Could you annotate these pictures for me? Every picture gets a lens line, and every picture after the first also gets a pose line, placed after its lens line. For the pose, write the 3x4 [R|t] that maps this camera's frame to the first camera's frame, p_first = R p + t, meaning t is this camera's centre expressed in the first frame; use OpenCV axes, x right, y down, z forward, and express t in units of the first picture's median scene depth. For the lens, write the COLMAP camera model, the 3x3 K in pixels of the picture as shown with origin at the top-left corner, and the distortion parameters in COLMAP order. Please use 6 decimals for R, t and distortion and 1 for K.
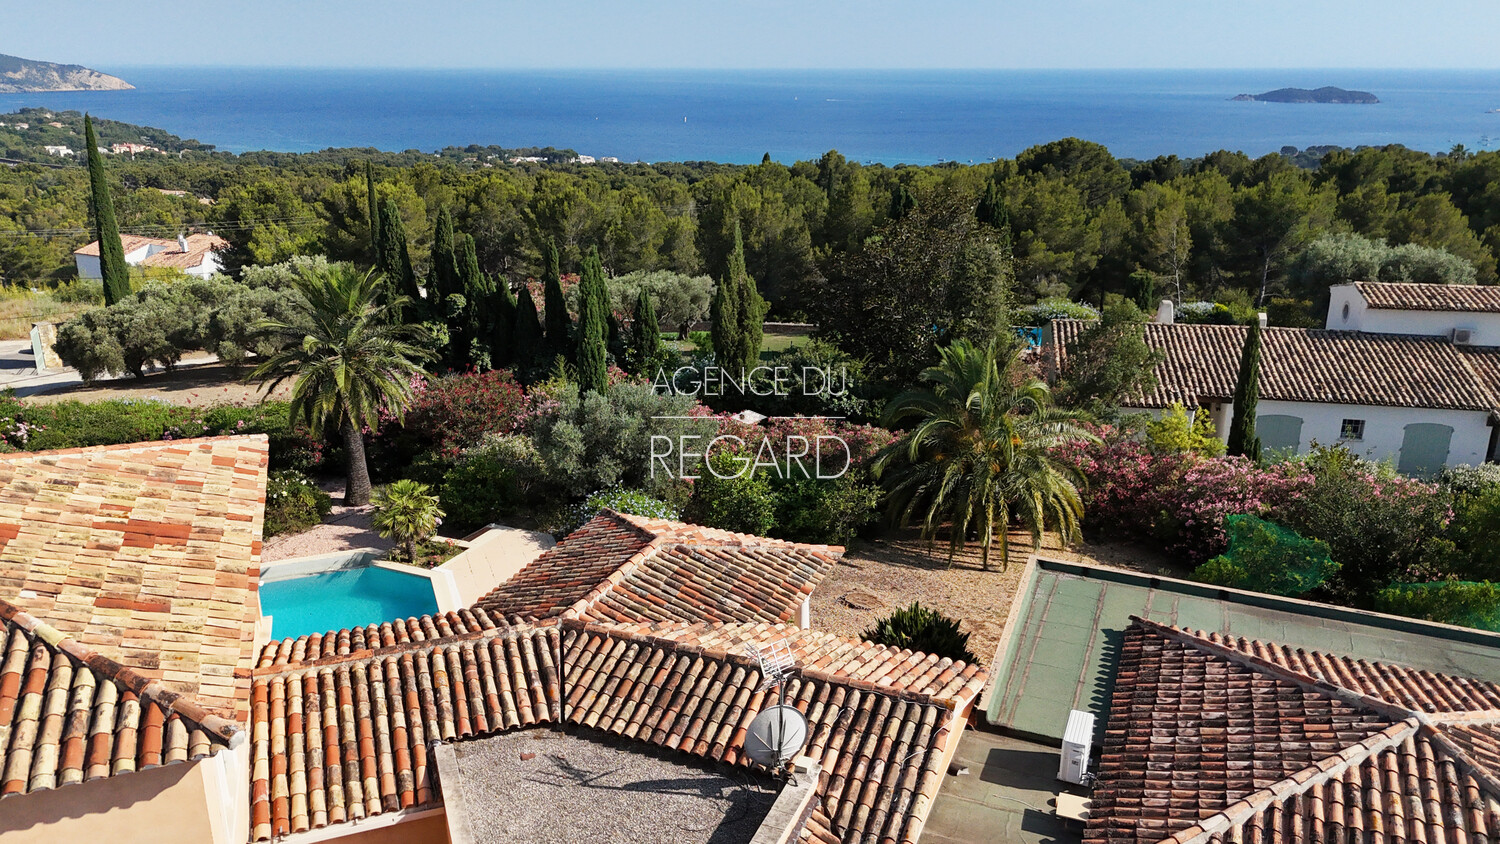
lens RADIAL K [[1119.8, 0, 754.2], [0, 1119.8, 421.0], [0, 0, 1]] dist [0.069644, -0.072130]
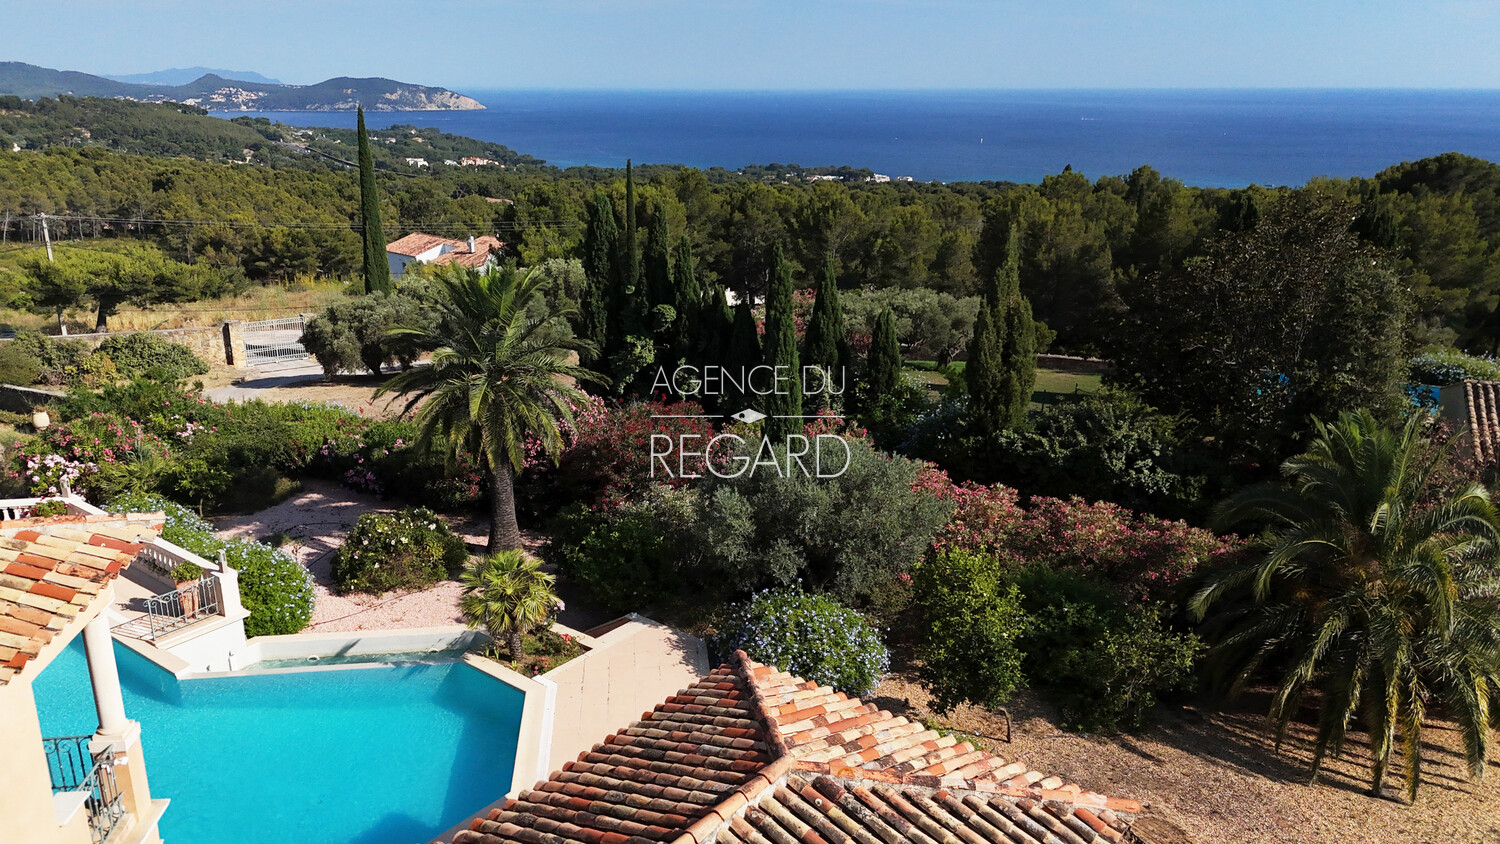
lens RADIAL K [[1119.8, 0, 739.8], [0, 1119.8, 424.5], [0, 0, 1]] dist [0.069644, -0.072130]
pose [[0.964181, 0.075803, -0.254184, 0.009601], [-0.079233, 0.996851, -0.003267, -0.024621], [0.253136, 0.023290, 0.967150, 0.202871]]
